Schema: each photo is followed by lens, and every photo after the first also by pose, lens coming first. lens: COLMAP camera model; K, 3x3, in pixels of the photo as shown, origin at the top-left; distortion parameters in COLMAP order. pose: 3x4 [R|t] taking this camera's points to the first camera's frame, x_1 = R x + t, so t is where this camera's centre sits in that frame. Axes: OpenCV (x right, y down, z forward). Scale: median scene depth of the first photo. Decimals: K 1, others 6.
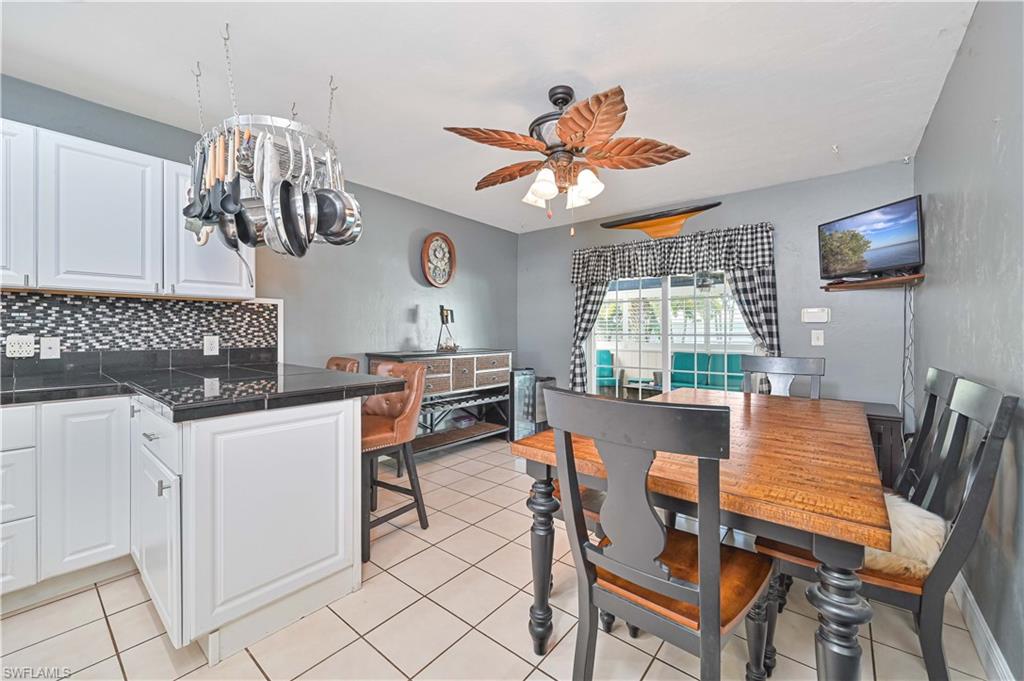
lens RADIAL K [[405.9, 0, 509.7], [0, 405.9, 329.9], [0, 0, 1]] dist [-0.001987, -0.000260]
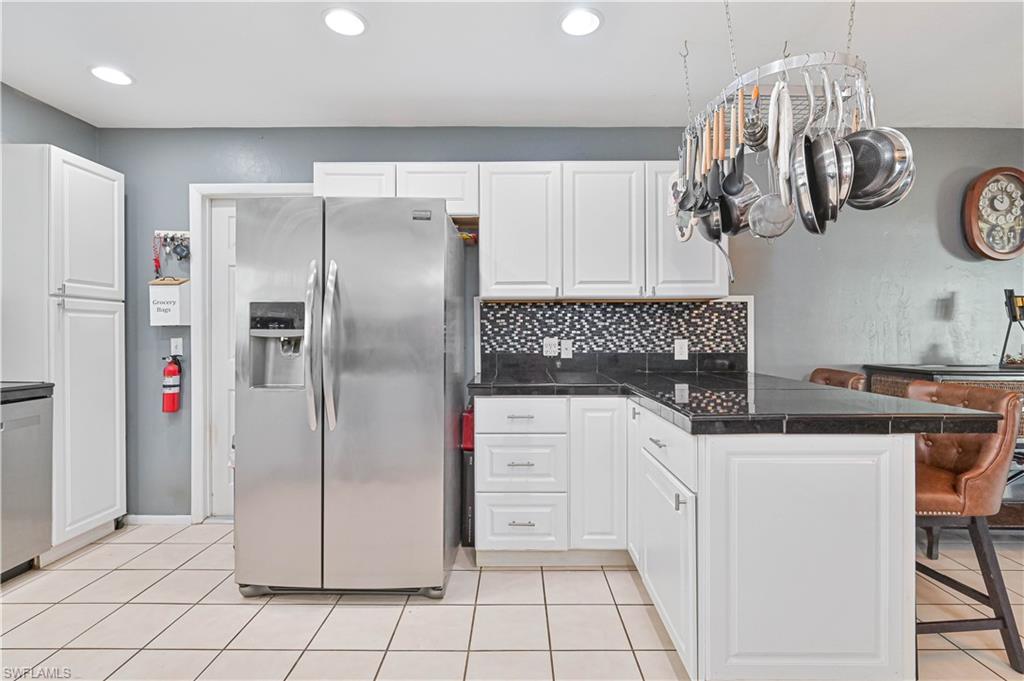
lens RADIAL K [[478.7, 0, 518.5], [0, 478.7, 337.2], [0, 0, 1]] dist [0.000653, -0.000107]
pose [[0.637734, 0.002402, -0.770253, -0.144746], [0.005290, 0.999958, 0.007498, -0.000299], [0.770239, -0.008856, 0.637694, 0.009079]]
